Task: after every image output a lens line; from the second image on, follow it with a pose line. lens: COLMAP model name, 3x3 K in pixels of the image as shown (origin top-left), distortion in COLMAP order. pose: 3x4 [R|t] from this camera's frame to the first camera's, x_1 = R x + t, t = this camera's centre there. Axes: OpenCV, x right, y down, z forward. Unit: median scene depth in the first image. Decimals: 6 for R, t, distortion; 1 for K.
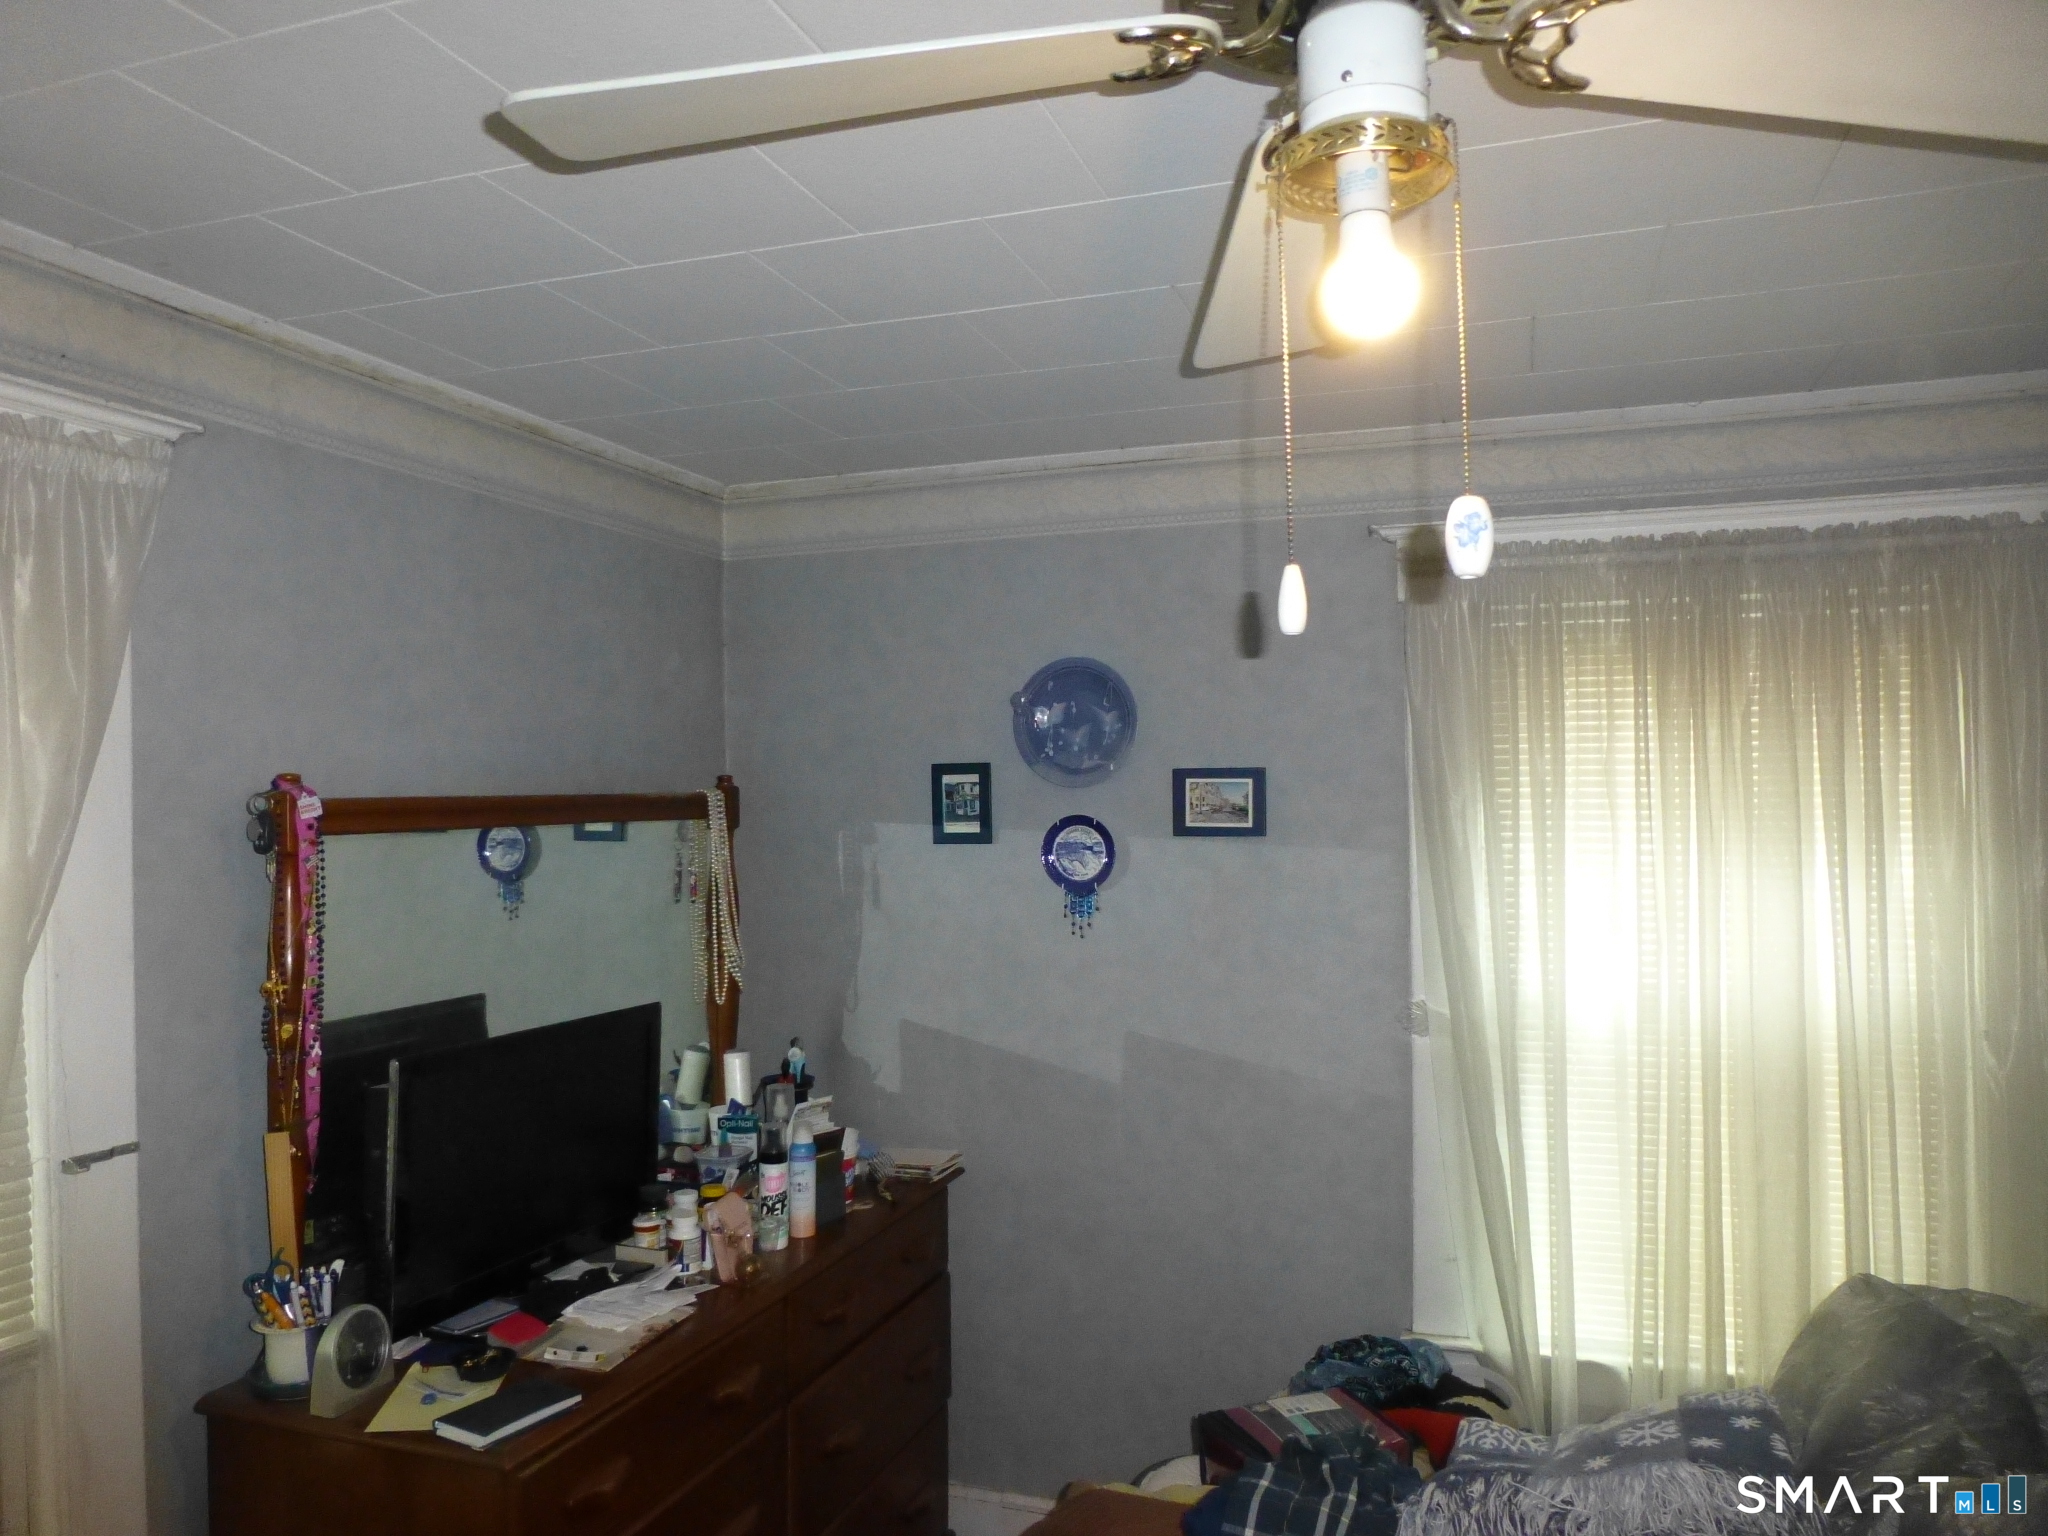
lens RADIAL K [[1525.0, 0, 1025.4], [0, 1525.0, 774.1], [0, 0, 1]] dist [0.000822, -0.011064]
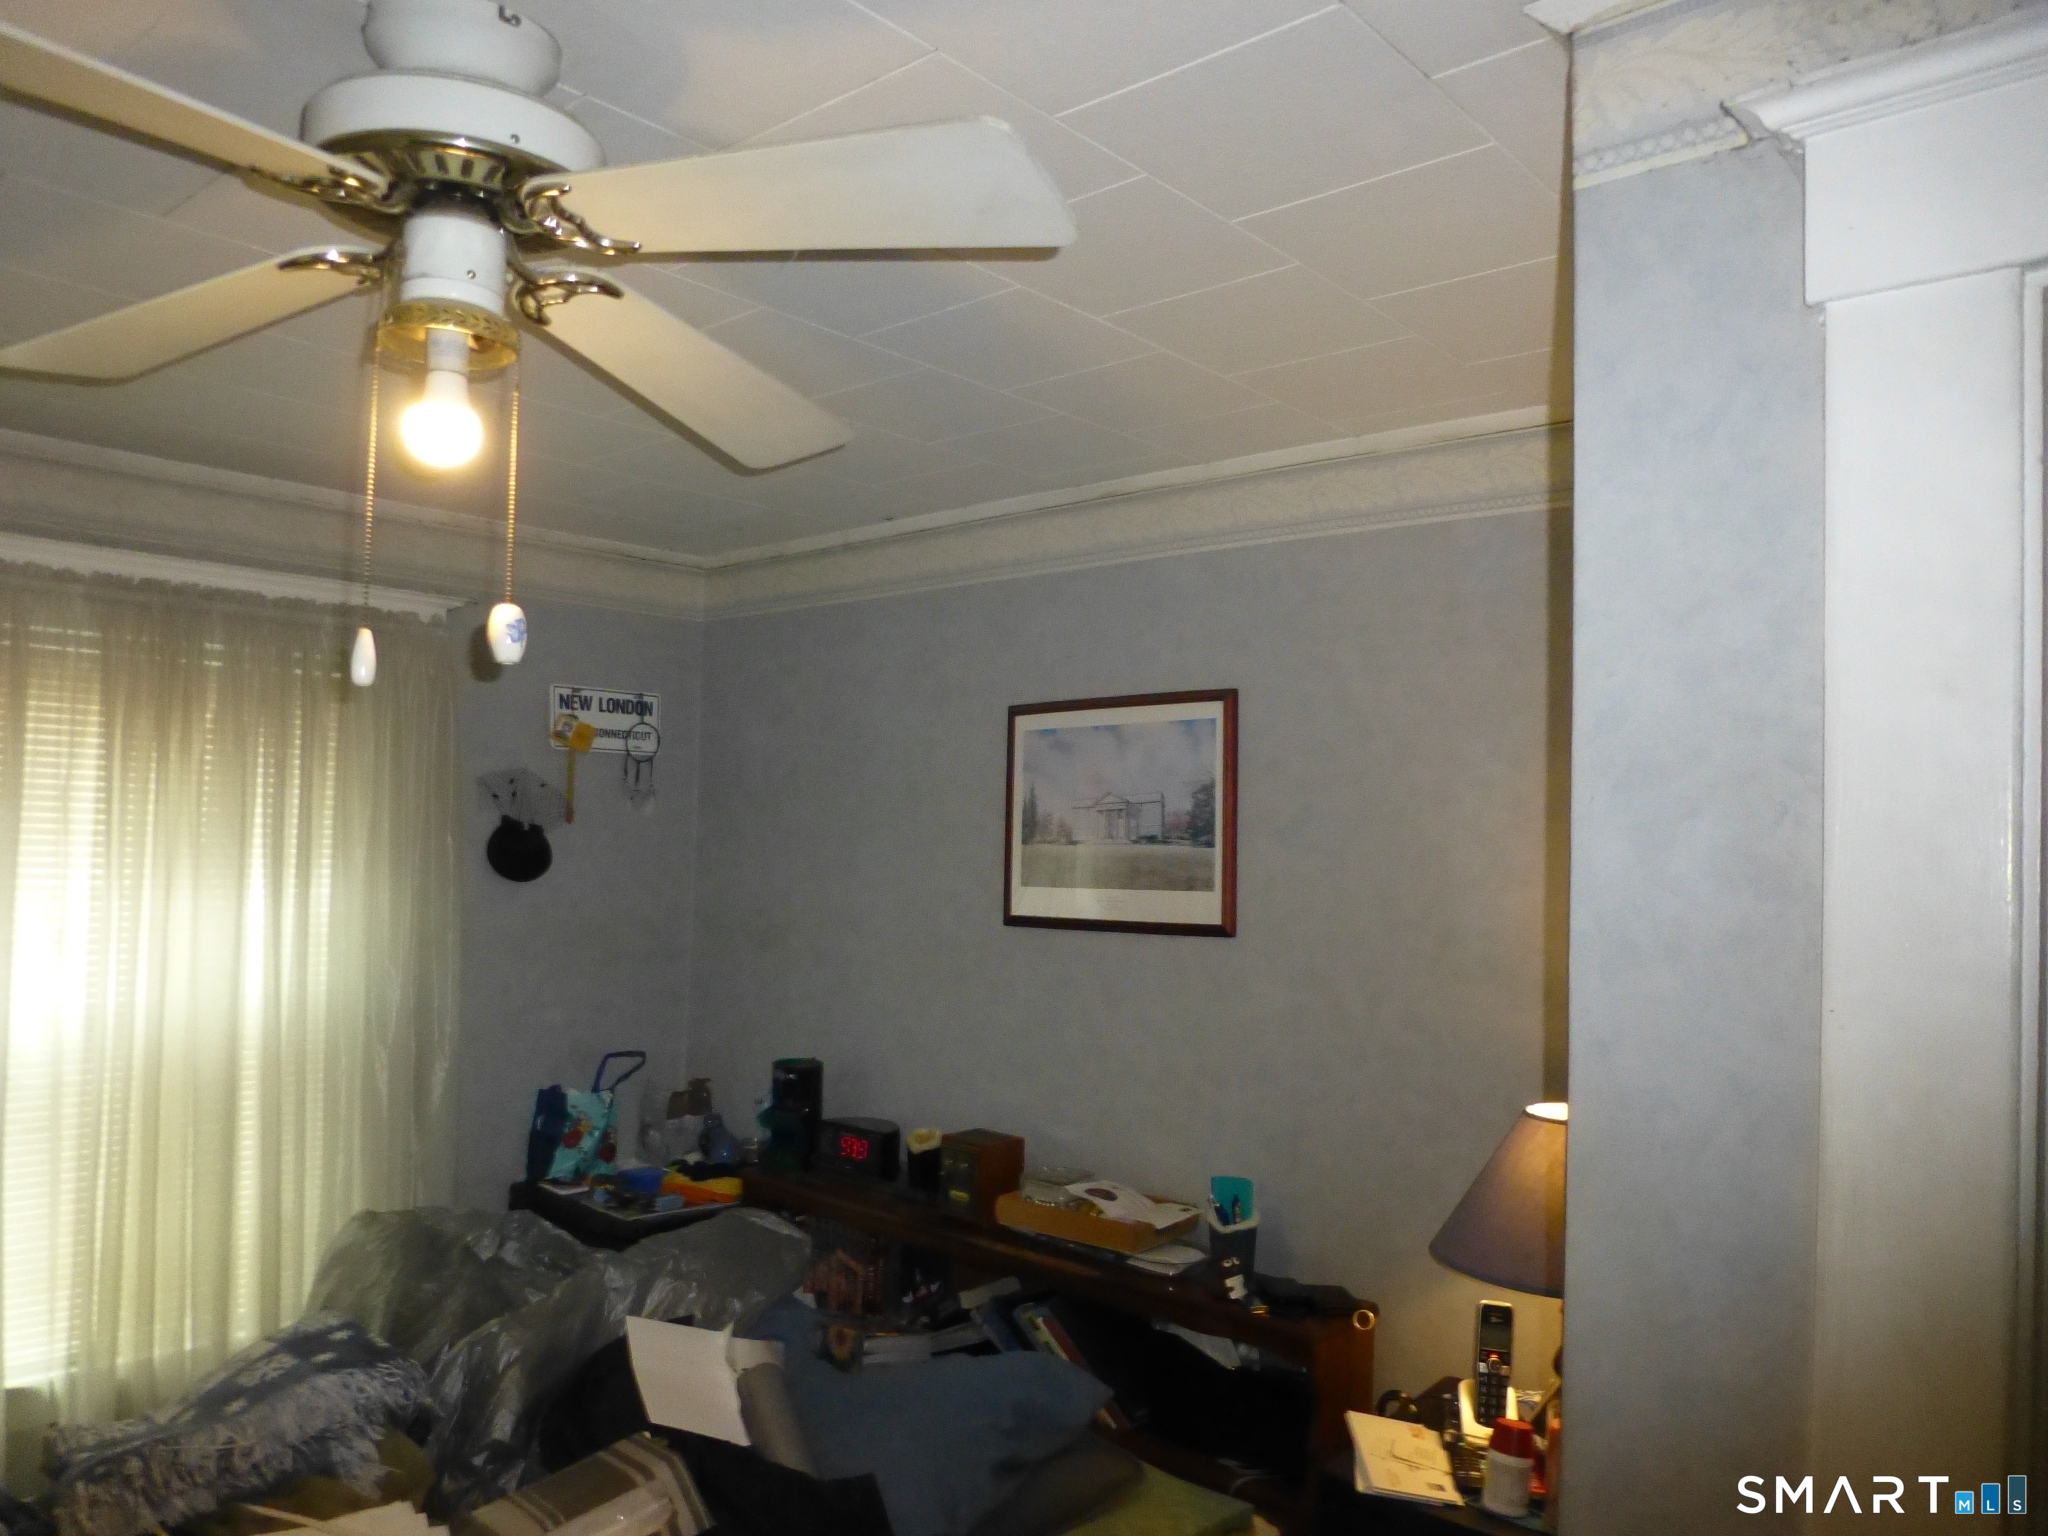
lens RADIAL K [[1525.0, 0, 1023.2], [0, 1525.0, 769.0], [0, 0, 1]] dist [0.000822, -0.011064]
pose [[0.399106, 0.062785, 0.914753, -0.314000], [-0.038376, 0.997922, -0.051750, 0.008226], [-0.916101, -0.014451, 0.400686, 0.006205]]
